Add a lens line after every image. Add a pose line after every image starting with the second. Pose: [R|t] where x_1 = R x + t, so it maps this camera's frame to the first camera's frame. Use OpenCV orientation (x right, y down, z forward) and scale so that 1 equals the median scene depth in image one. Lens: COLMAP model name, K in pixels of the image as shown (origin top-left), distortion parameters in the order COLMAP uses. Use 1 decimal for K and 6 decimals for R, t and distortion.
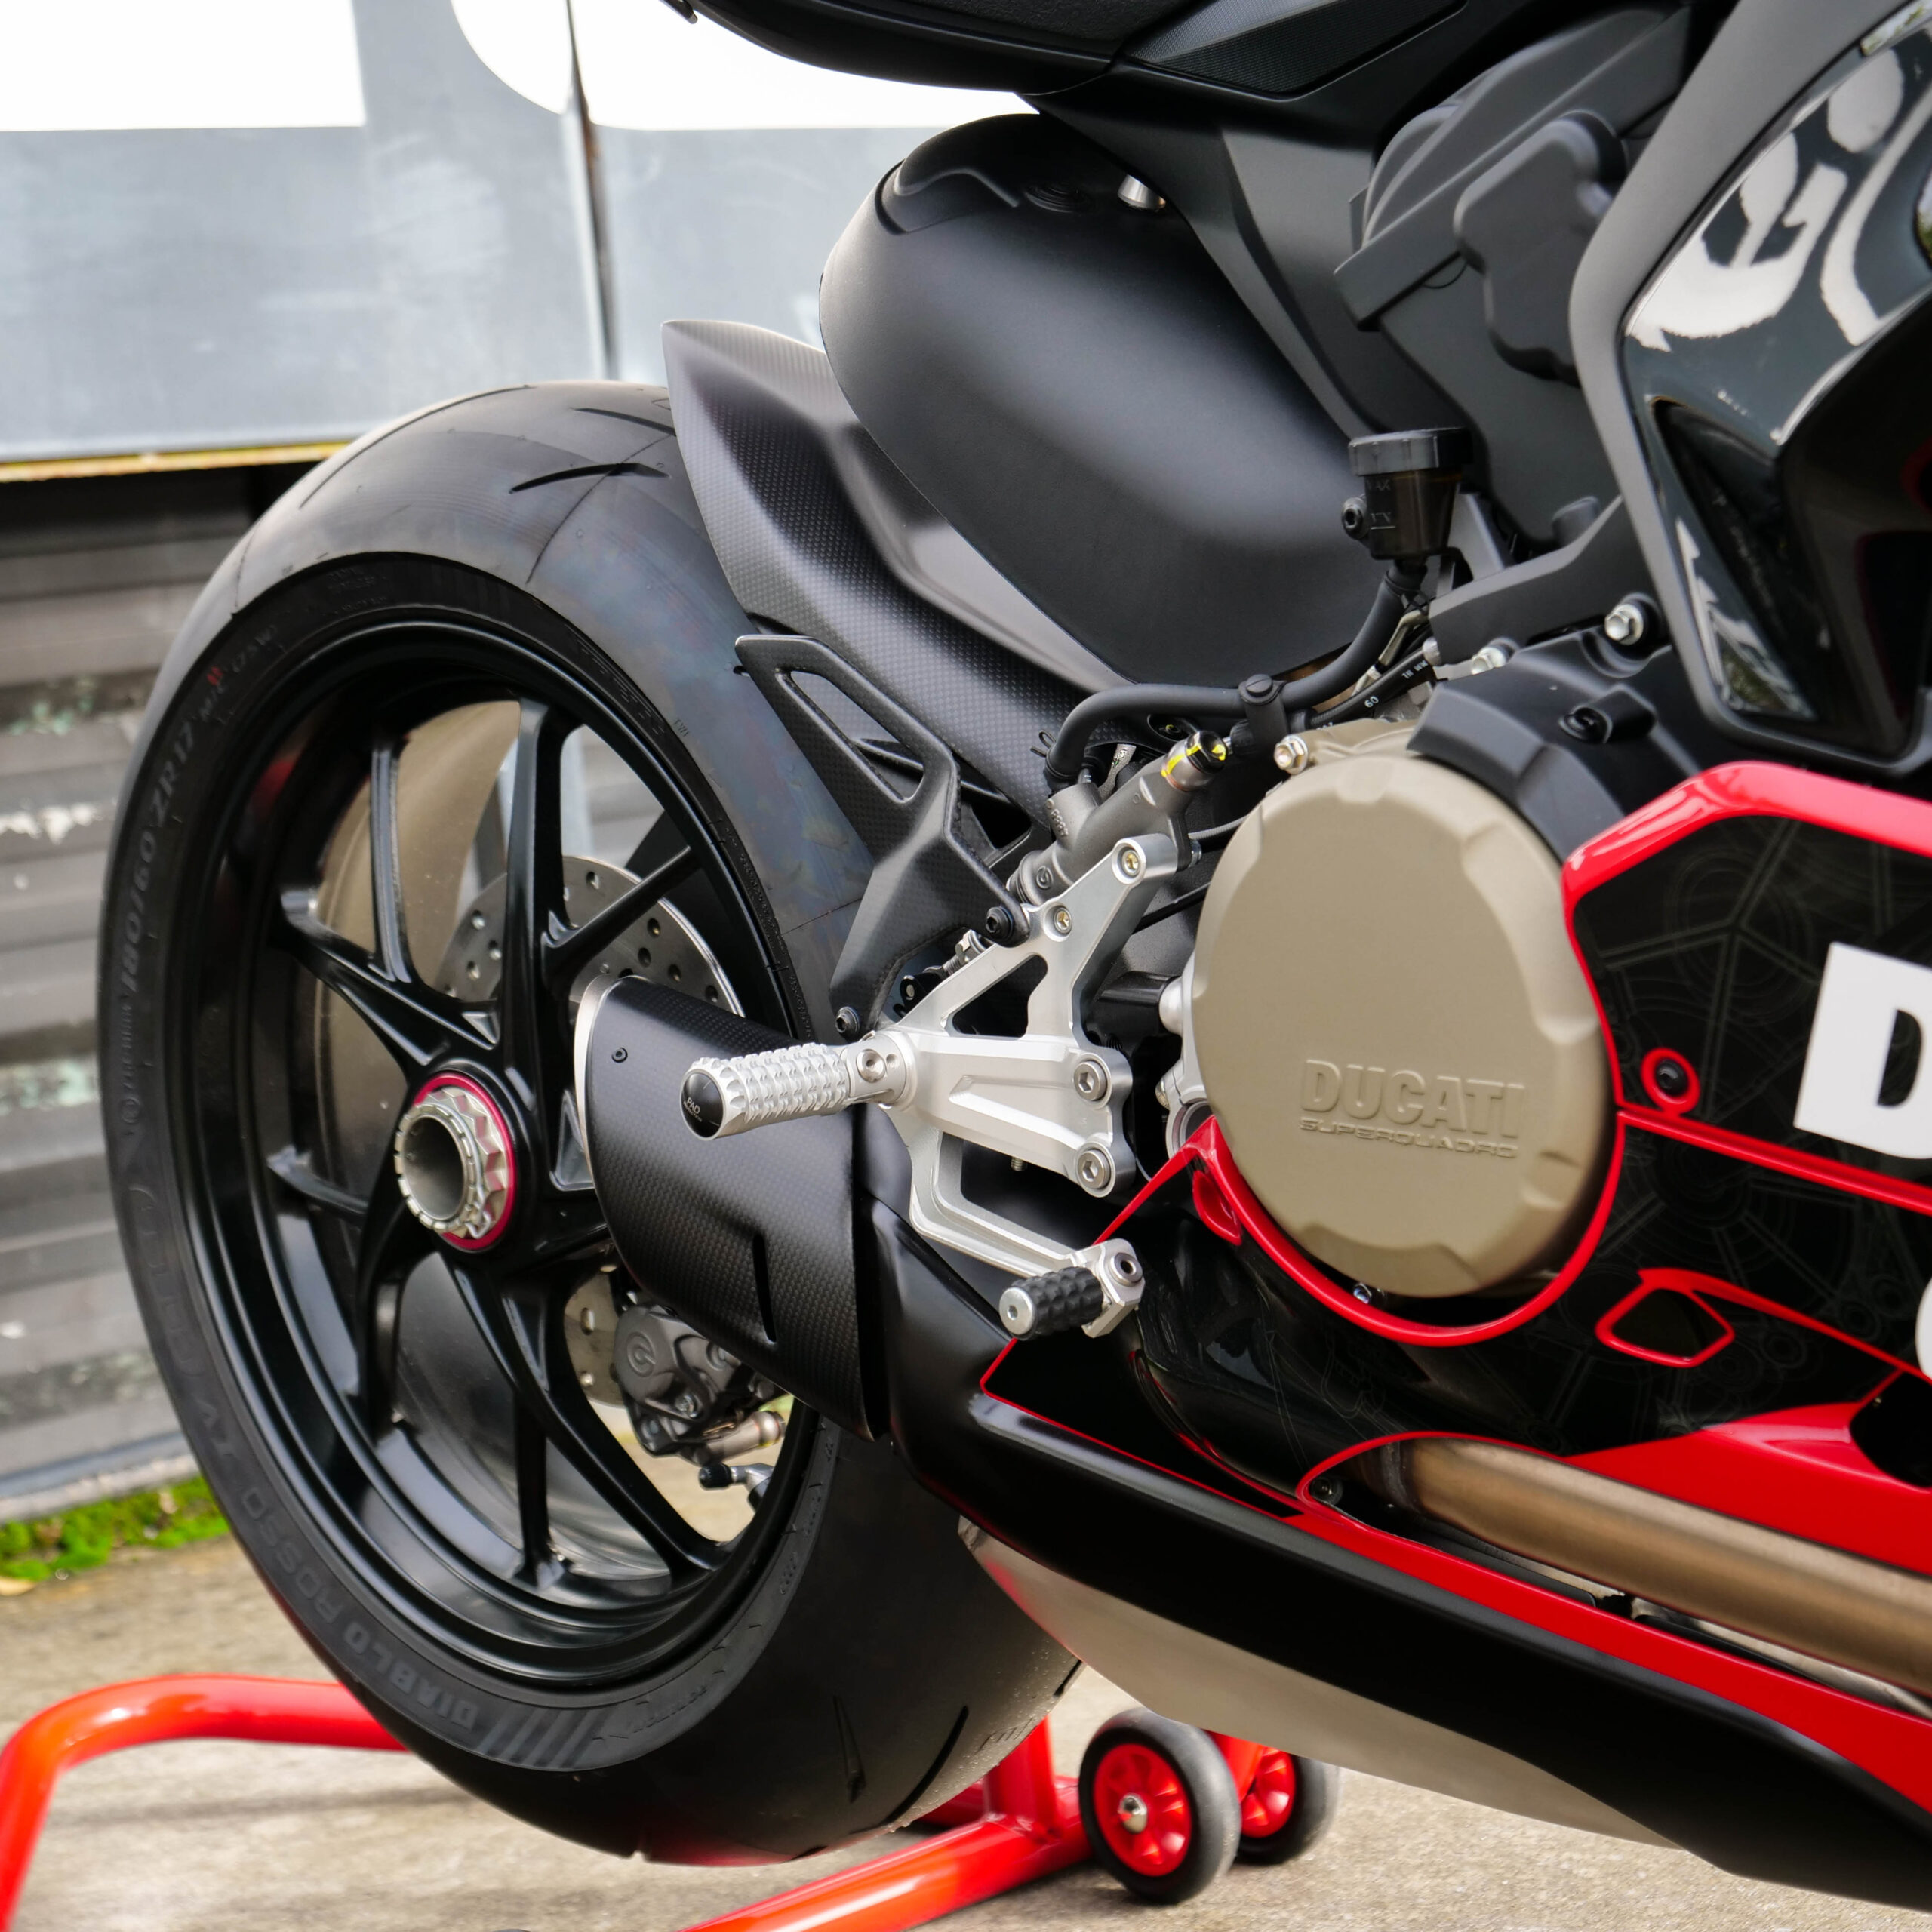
lens RADIAL K [[4737.4, 0, 965.2], [0, 4737.4, 991.5], [0, 0, 1]] dist [-0.007812, 0.210631]
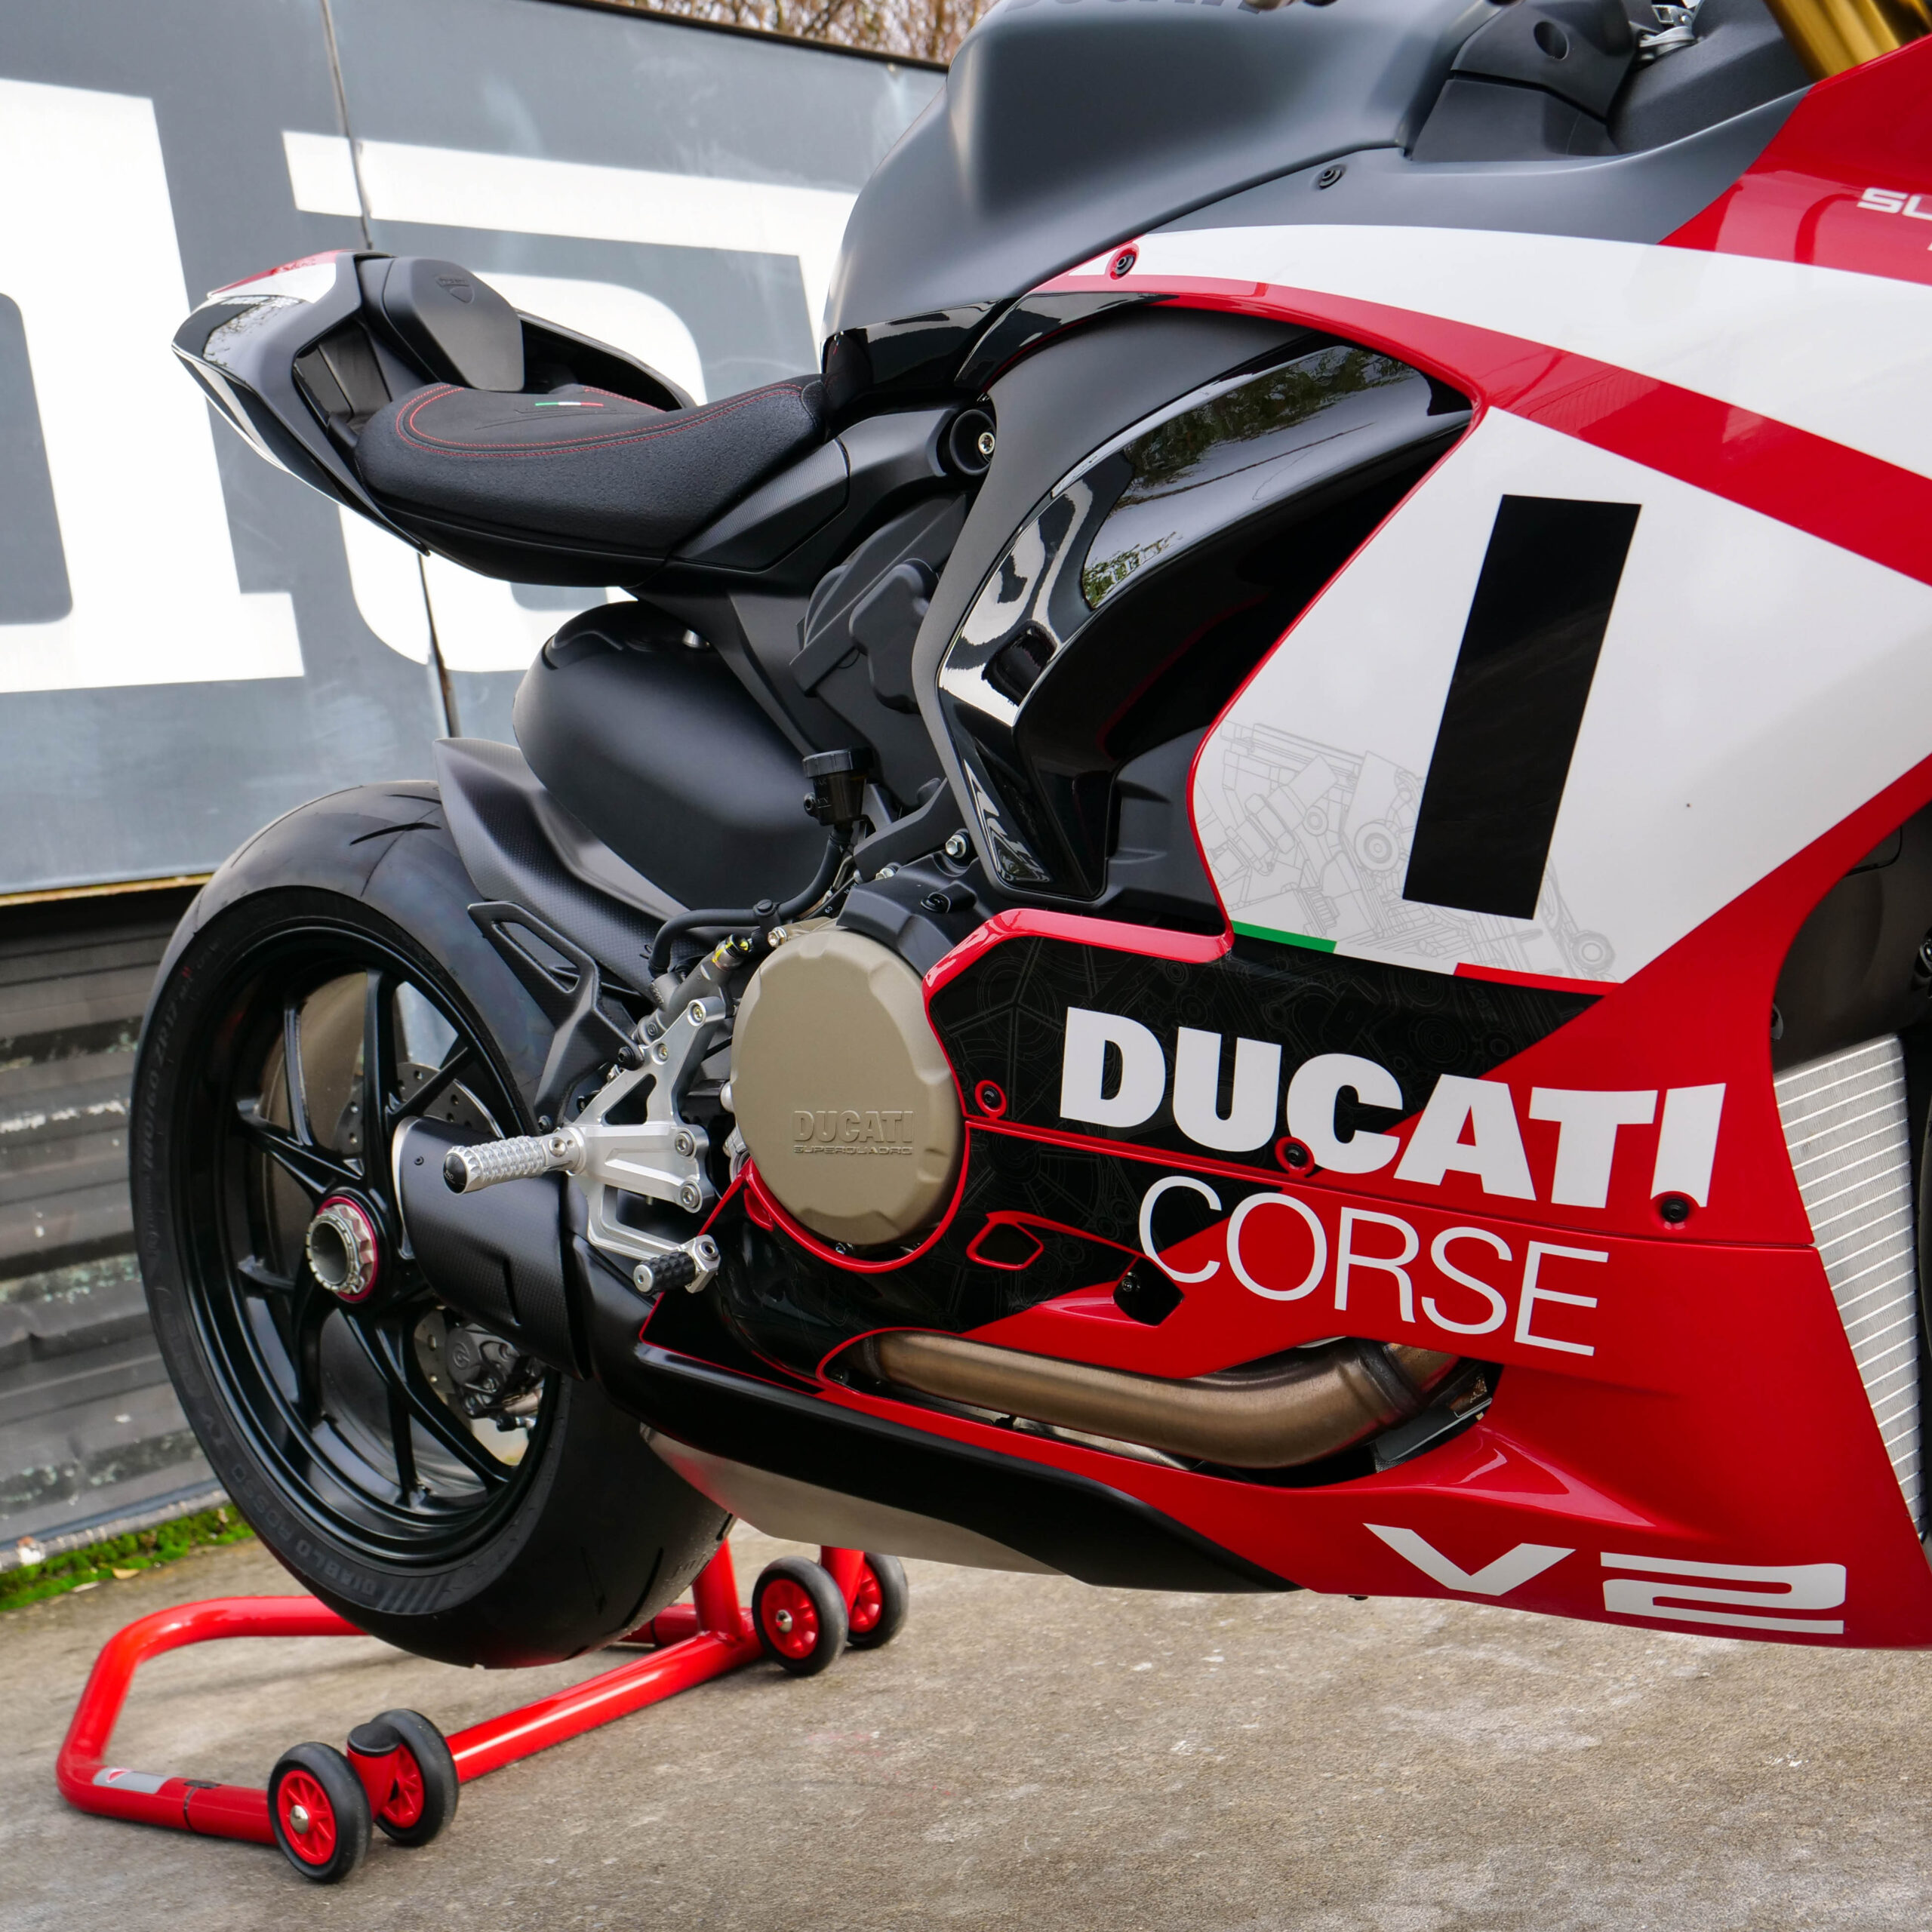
lens RADIAL K [[2884.9, 0, 992.0], [0, 2884.9, 966.0], [0, 0, 1]] dist [0.014599, -0.086347]
pose [[0.994830, -0.062809, 0.079800, 0.047075], [0.069743, 0.993737, -0.087309, 0.043534], [-0.073816, 0.092423, 0.992980, -0.037255]]
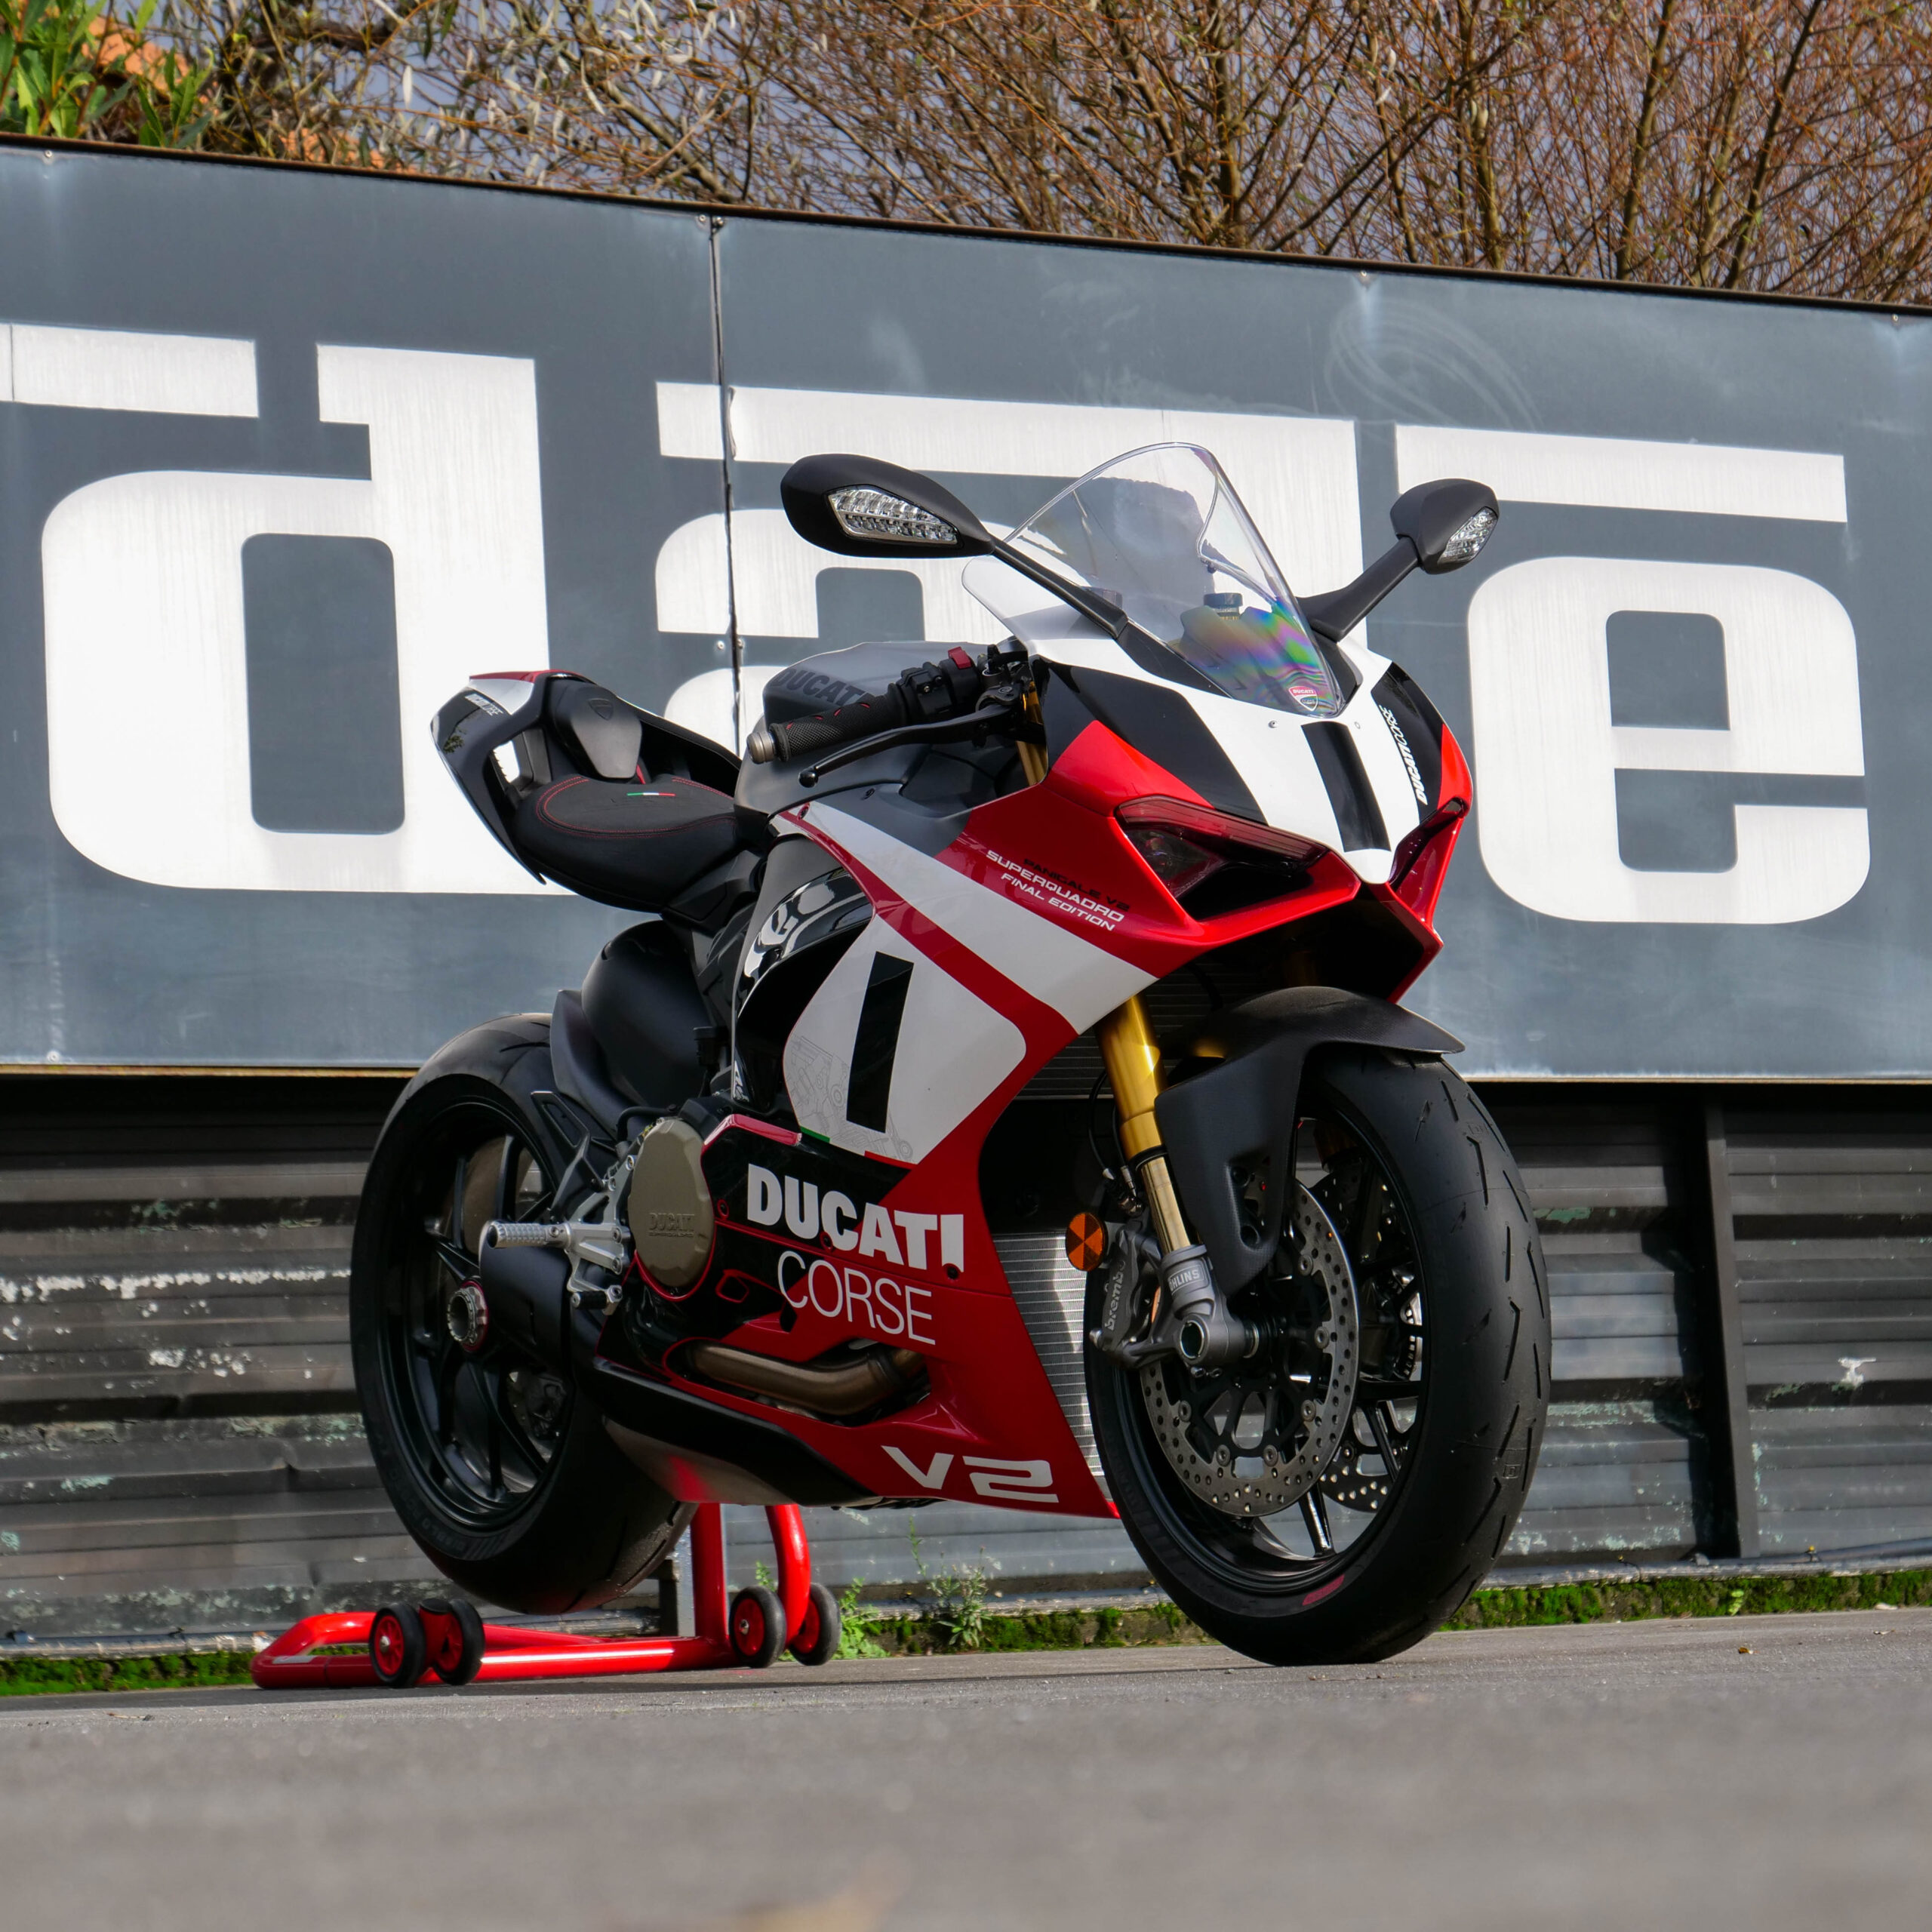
lens RADIAL K [[6836.2, 0, 966.0], [0, 6836.2, 966.0], [0, 0, 1]] dist [0.111865, -1.770406]
pose [[0.983669, 0.044556, -0.174385, 0.819183], [-0.072201, 0.985185, -0.155554, 0.419872], [0.164871, 0.165604, 0.972313, -2.660227]]
